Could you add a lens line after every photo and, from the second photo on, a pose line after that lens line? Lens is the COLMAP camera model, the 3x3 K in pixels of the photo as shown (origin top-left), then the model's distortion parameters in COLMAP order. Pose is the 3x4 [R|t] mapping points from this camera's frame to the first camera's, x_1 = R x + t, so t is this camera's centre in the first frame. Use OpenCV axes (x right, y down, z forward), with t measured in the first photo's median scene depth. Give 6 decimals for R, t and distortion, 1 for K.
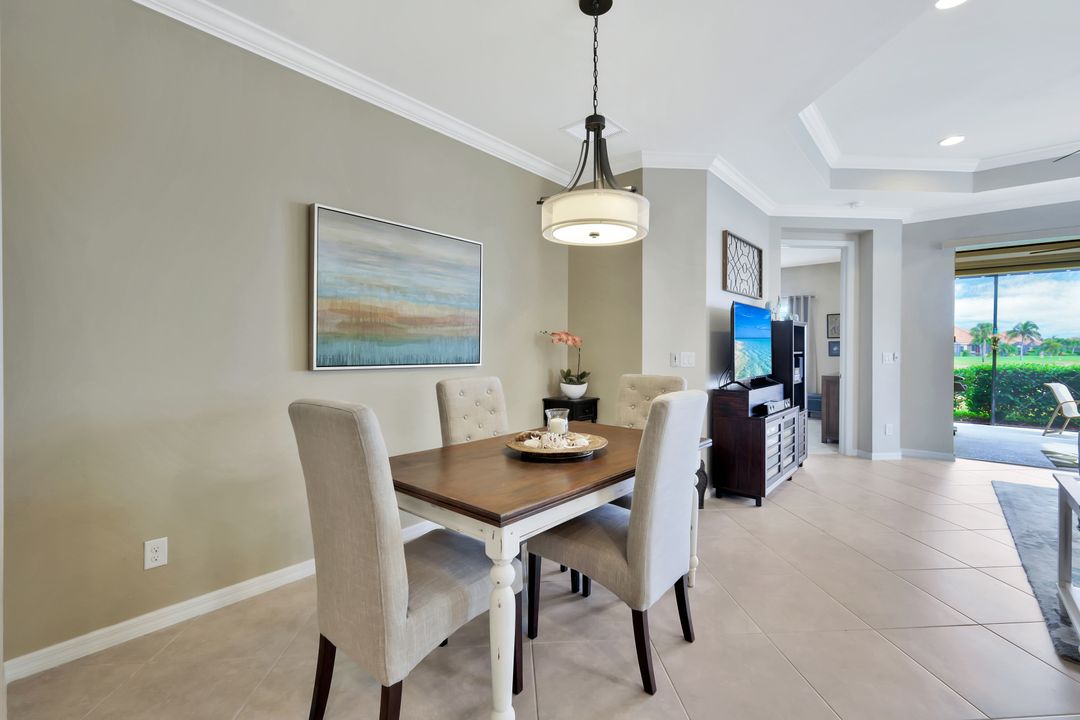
lens RADIAL K [[467.5, 0, 541.5], [0, 467.5, 346.9], [0, 0, 1]] dist [-0.000758, -0.000038]
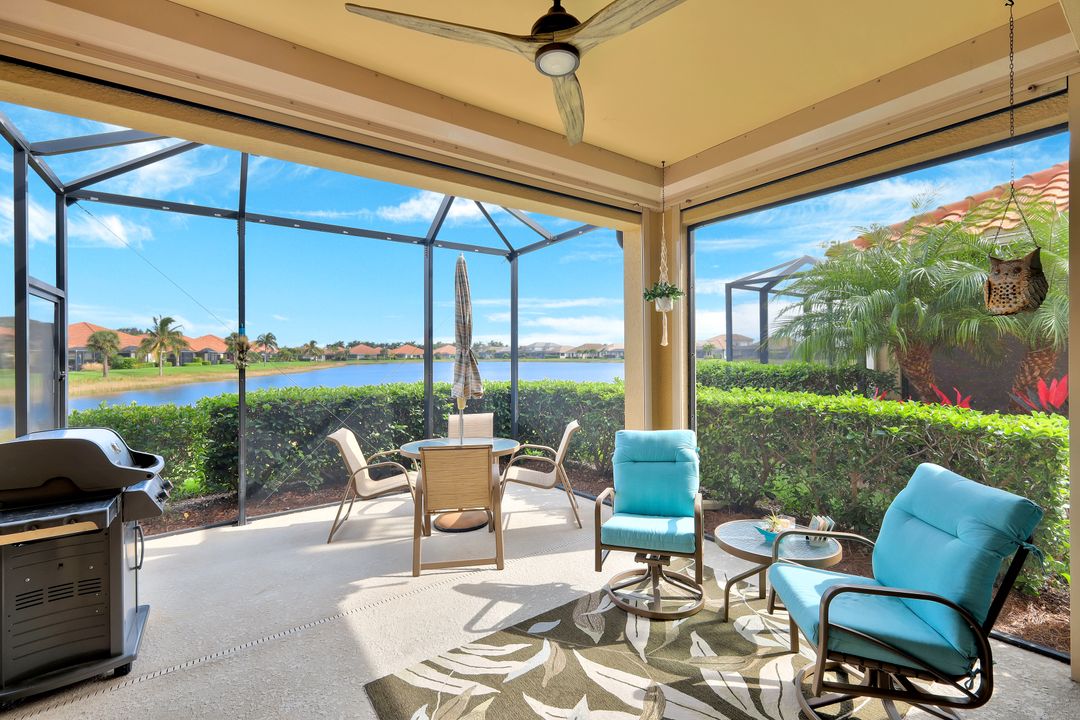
lens RADIAL K [[470.1, 0, 540.0], [0, 470.1, 360.0], [0, 0, 1]] dist [0.002098, -0.000333]
pose [[0.238739, -0.017312, 0.970929, 1.022352], [0.007542, 0.999844, 0.015973, -0.015740], [-0.971054, 0.003510, 0.238833, 1.046767]]
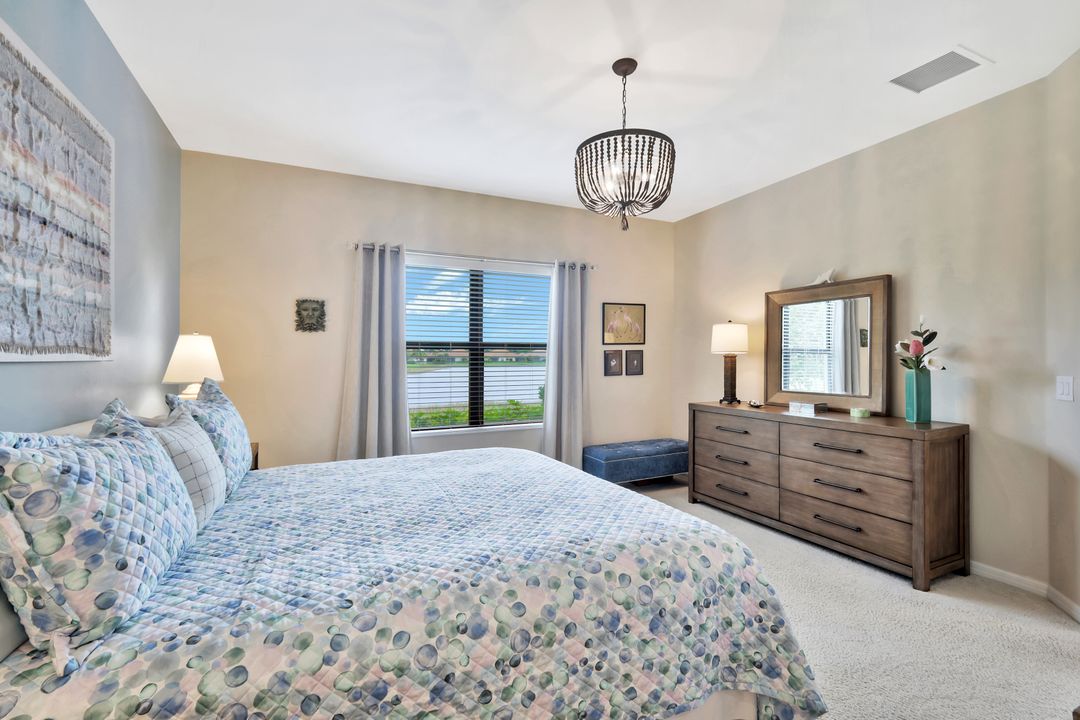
lens RADIAL K [[476.3, 0, 543.4], [0, 476.3, 353.6], [0, 0, 1]] dist [0.001310, 0.000232]
pose [[0.423608, 0.004841, 0.905832, 0.103402], [0.005667, 0.999952, -0.007994, -0.005696], [-0.905828, 0.008519, 0.423561, 1.432544]]
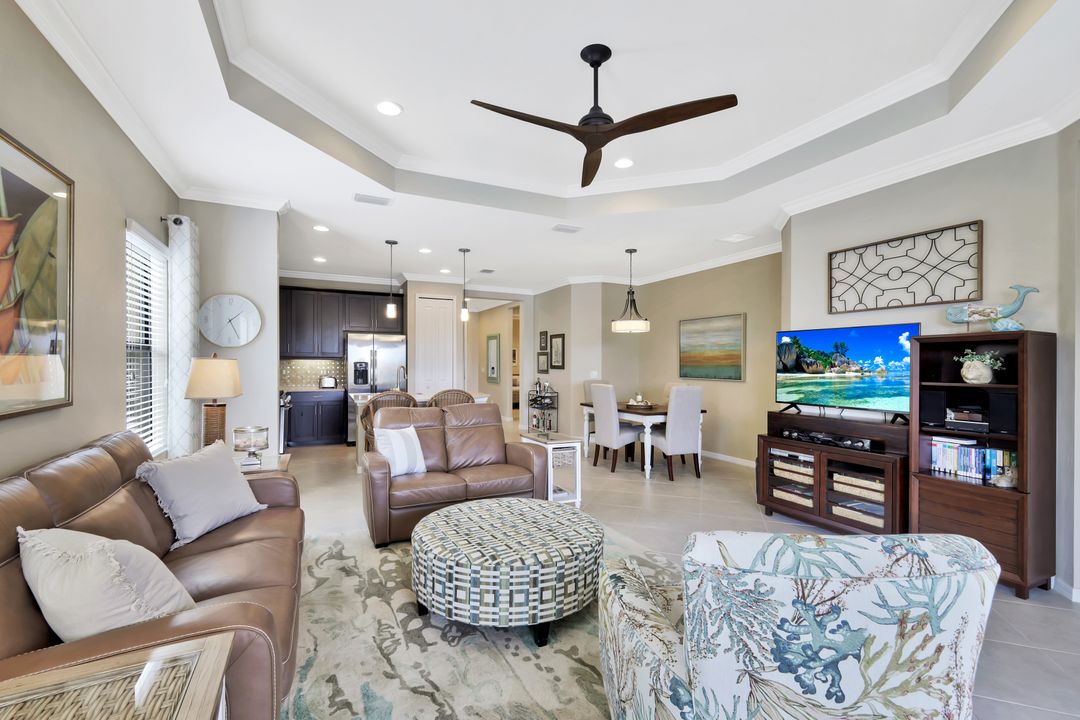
lens RADIAL K [[473.4, 0, 544.6], [0, 473.4, 364.4], [0, 0, 1]] dist [0.000682, 0.000146]
pose [[-0.395091, -0.007143, -0.918614, 1.290640], [-0.006341, 0.999967, -0.005049, -0.007672], [0.918620, 0.003830, -0.395123, 0.717734]]
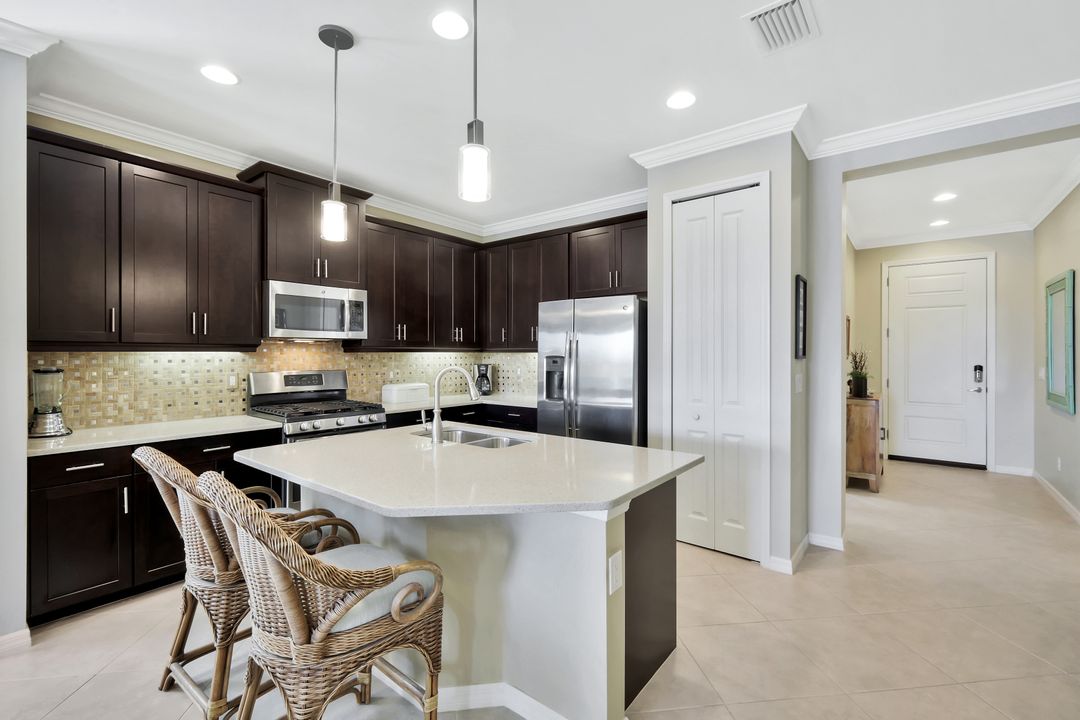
lens RADIAL K [[472.1, 0, 540.0], [0, 472.1, 360.0], [0, 0, 1]] dist [0.002227, -0.000092]
pose [[-0.998710, -0.004664, -0.050564, 0.183047], [-0.005166, 0.999939, 0.009801, -0.021235], [0.050515, 0.010050, -0.998673, 0.348050]]
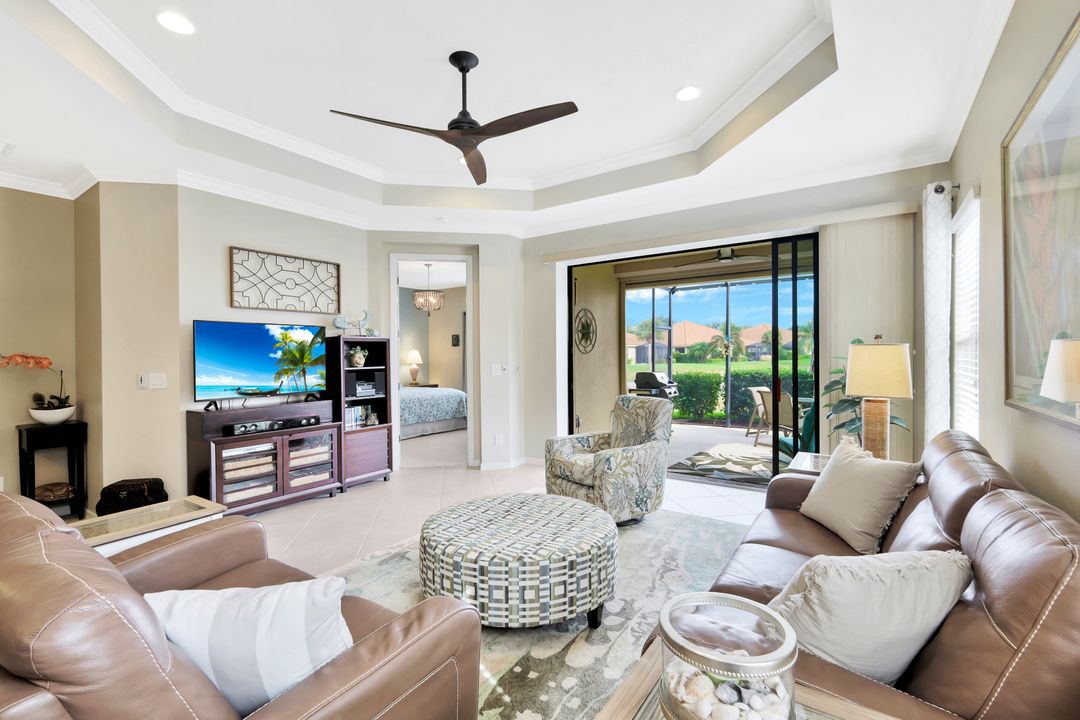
lens RADIAL K [[477.8, 0, 540.0], [0, 477.8, 360.0], [0, 0, 1]] dist [0.000027, -0.000007]
pose [[0.993693, -0.019305, 0.110459, 0.779410], [0.017907, 0.999747, 0.013636, -0.011675], [-0.110694, -0.011572, 0.993787, -0.052082]]
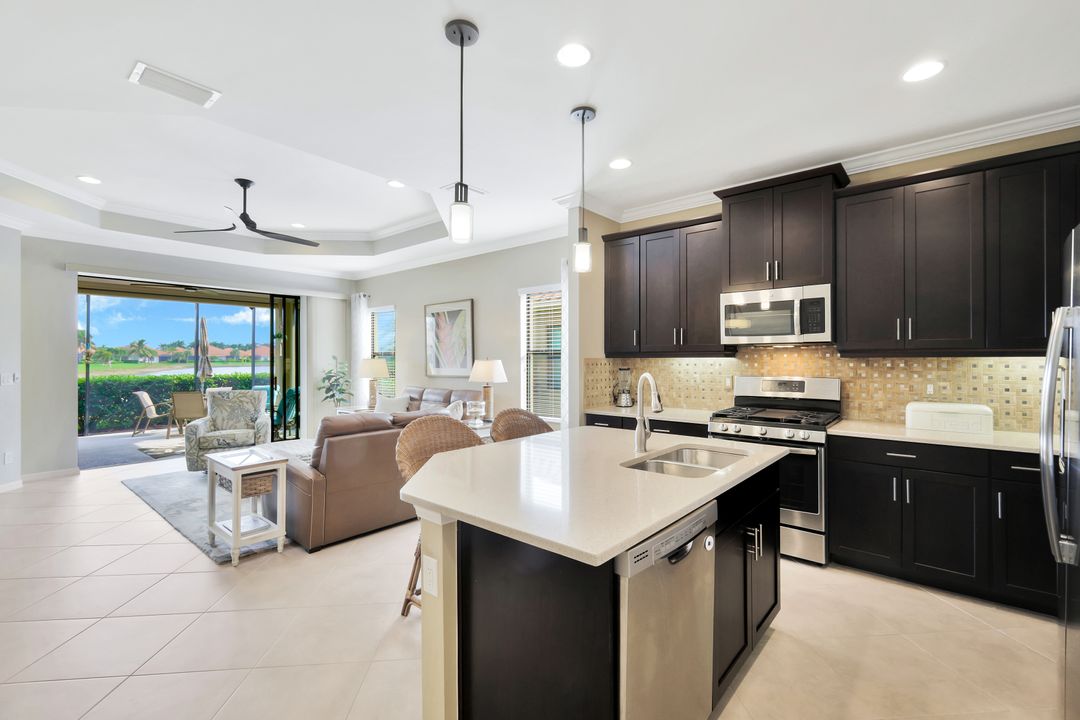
lens RADIAL K [[474.7, 0, 542.9], [0, 474.7, 358.7], [0, 0, 1]] dist [0.000870, 0.000097]
pose [[-0.008846, -0.006119, 0.999942, -0.214299], [-0.001796, 0.999980, 0.006104, -0.026466], [-0.999959, -0.001742, -0.008857, -0.044599]]
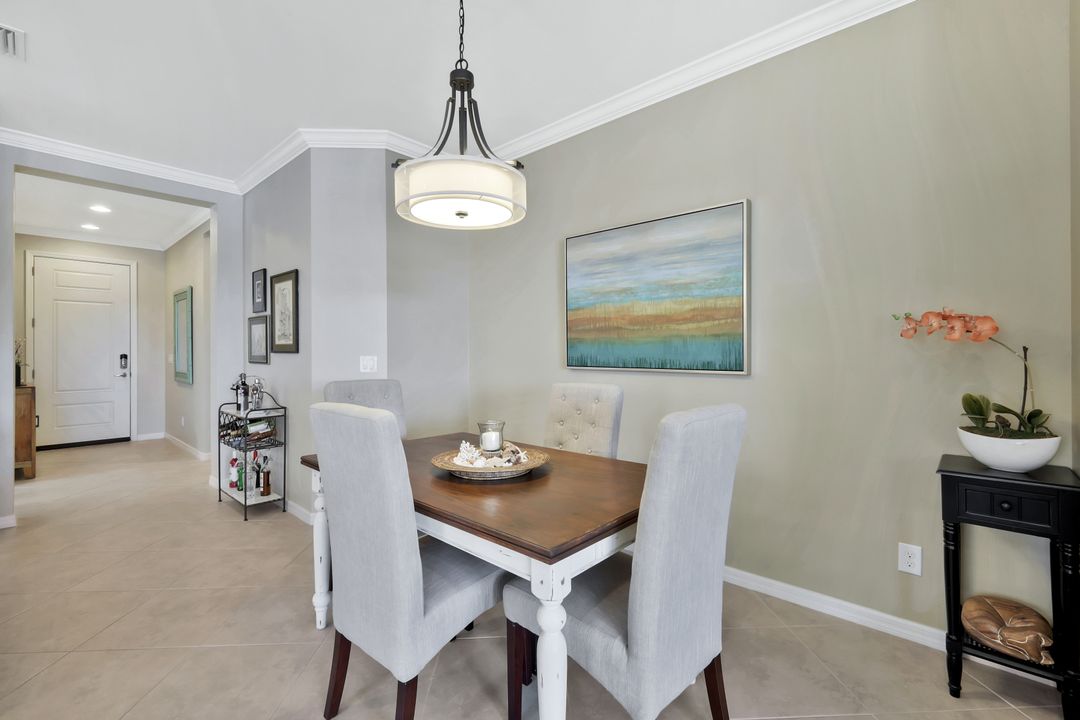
lens RADIAL K [[478.0, 0, 545.2], [0, 478.0, 344.1], [0, 0, 1]] dist [0.002008, 0.000225]
pose [[-0.023231, -0.020540, -0.999519, 0.414012], [0.007100, 0.999760, -0.020710, 0.004951], [0.999705, -0.007578, -0.023080, 0.502998]]
